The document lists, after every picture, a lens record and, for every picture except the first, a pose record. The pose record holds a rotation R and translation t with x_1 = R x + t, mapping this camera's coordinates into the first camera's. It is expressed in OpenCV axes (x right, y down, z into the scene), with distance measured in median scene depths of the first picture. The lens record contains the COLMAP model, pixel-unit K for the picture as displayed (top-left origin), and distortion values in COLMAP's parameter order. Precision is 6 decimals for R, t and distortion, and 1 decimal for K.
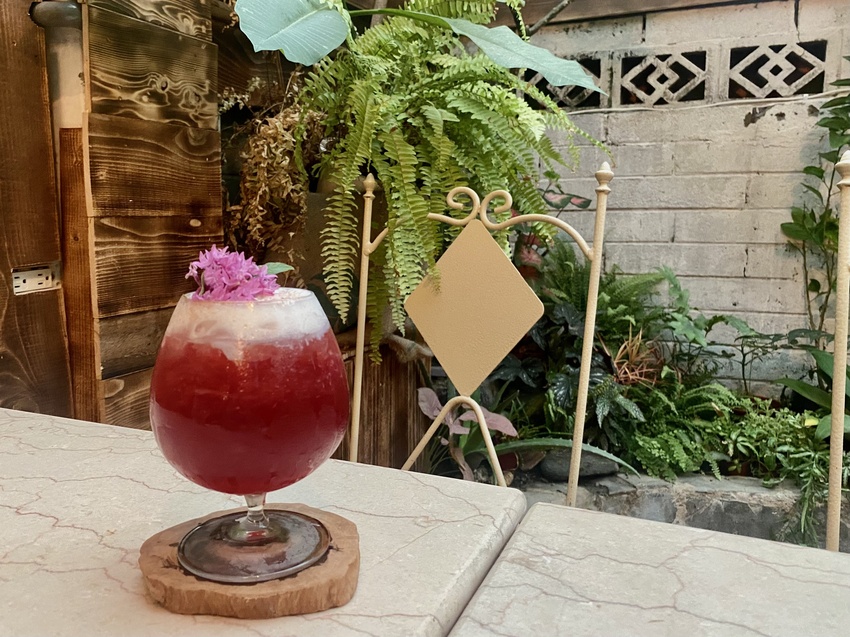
lens RADIAL K [[706.1, 0, 380.8], [0, 706.1, 298.9], [0, 0, 1]] dist [0.004628, -0.001856]
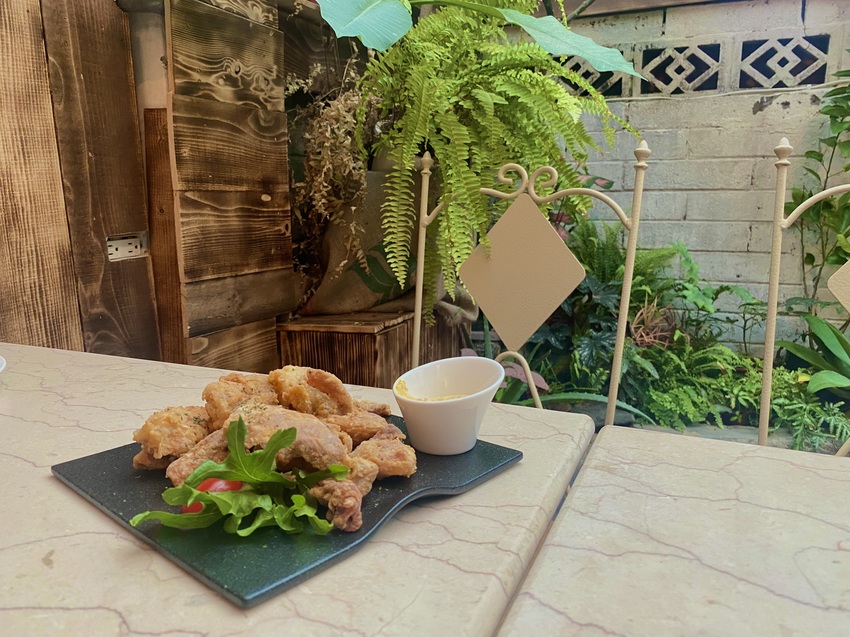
lens RADIAL K [[639.9, 0, 421.2], [0, 639.9, 321.3], [0, 0, 1]] dist [0.000953, -0.000519]
pose [[0.999819, -0.002025, 0.018940, -0.036718], [0.000713, 0.997615, 0.069020, 0.014906], [-0.019035, -0.068994, 0.997435, -0.014000]]
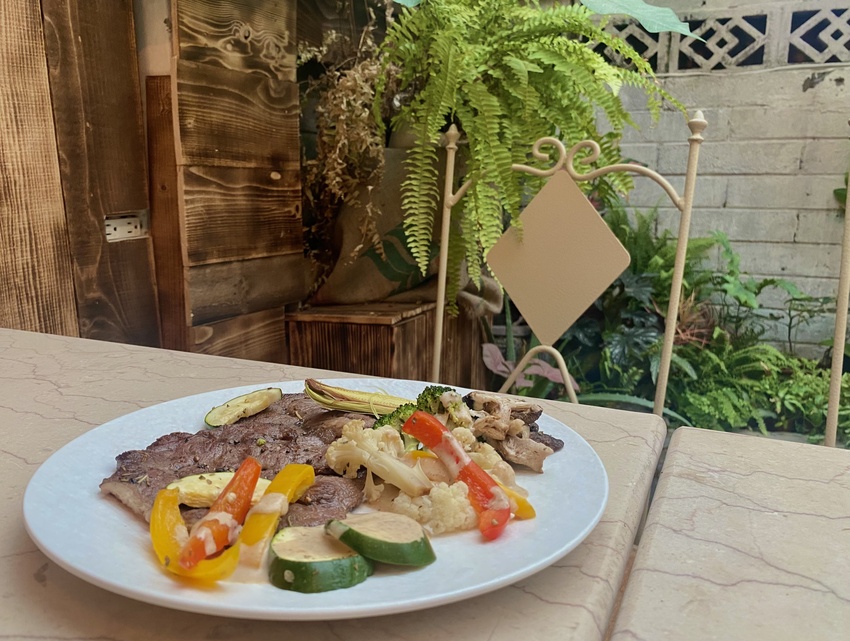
lens RADIAL K [[676.1, 0, 410.3], [0, 676.1, 322.4], [0, 0, 1]] dist [-0.003873, 0.001199]
pose [[0.999923, 0.009229, -0.008294, -0.055084], [-0.008567, 0.997020, 0.076666, 0.024356], [0.008976, -0.076589, 0.997022, 0.017515]]
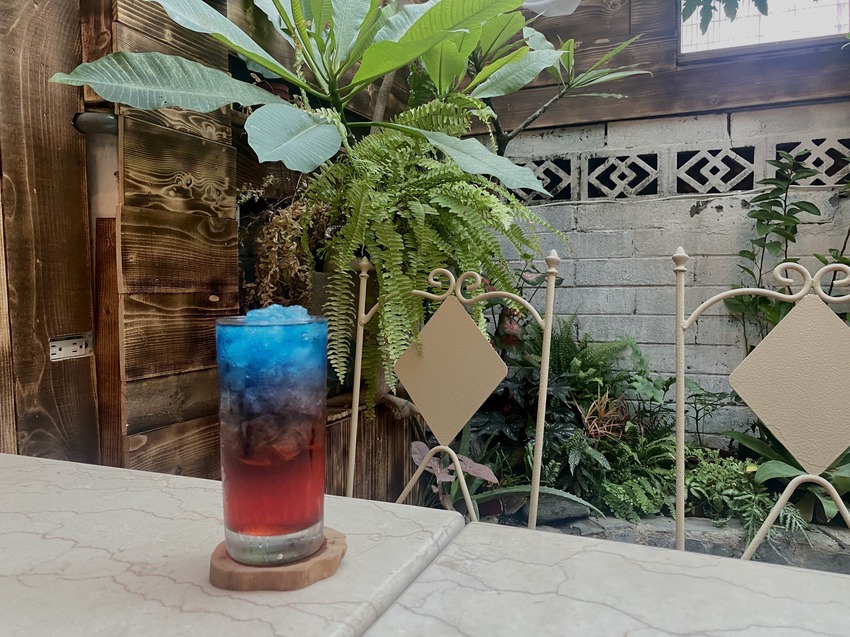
lens RADIAL K [[637.1, 0, 425.0], [0, 637.1, 318.5], [0, 0, 1]] dist [0.013507, -0.009492]
pose [[0.998838, -0.001767, 0.048153, 0.029817], [0.005311, 0.997277, -0.073553, 0.003789], [-0.047892, 0.073723, 0.996128, -0.052727]]
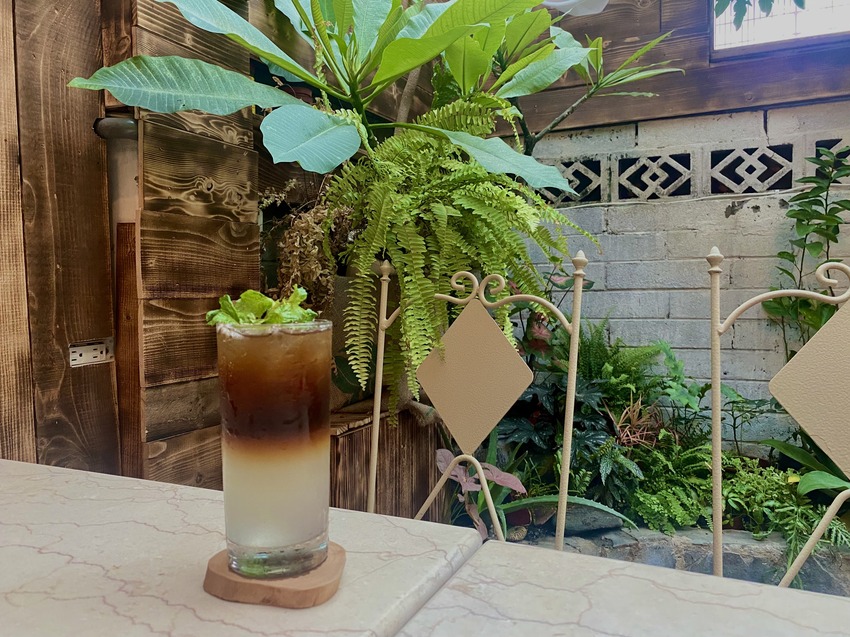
lens RADIAL K [[637.8, 0, 427.4], [0, 637.8, 315.2], [0, 0, 1]] dist [0.010536, -0.004049]
pose [[0.999979, -0.005005, 0.004101, 0.041143], [0.005344, 0.996175, -0.087215, 0.003209], [-0.003649, 0.087235, 0.996181, -0.029445]]
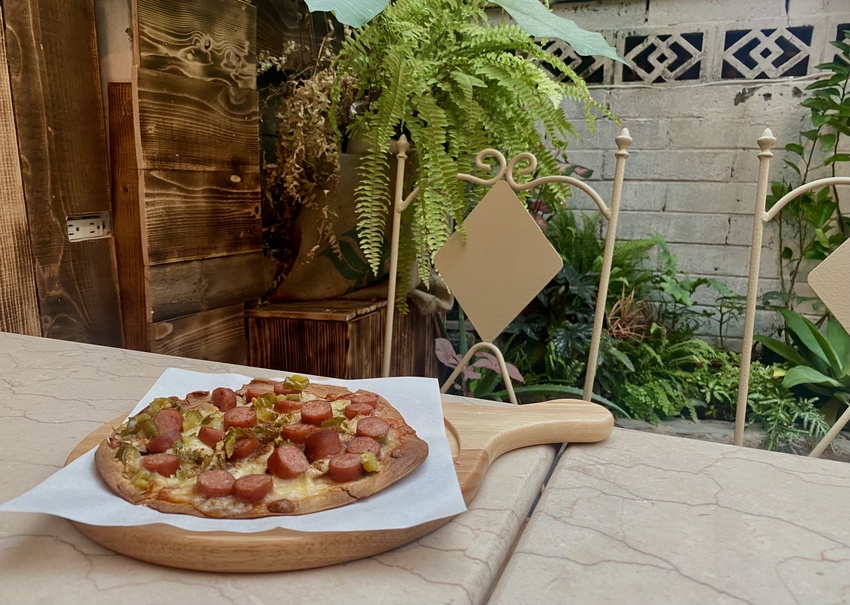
lens RADIAL K [[649.0, 0, 411.5], [0, 649.0, 316.9], [0, 0, 1]] dist [-0.005558, 0.006849]
pose [[0.998966, 0.014840, 0.042985, -0.034068], [-0.018316, 0.996495, 0.081624, 0.014057], [-0.041623, -0.082327, 0.995736, -0.001415]]
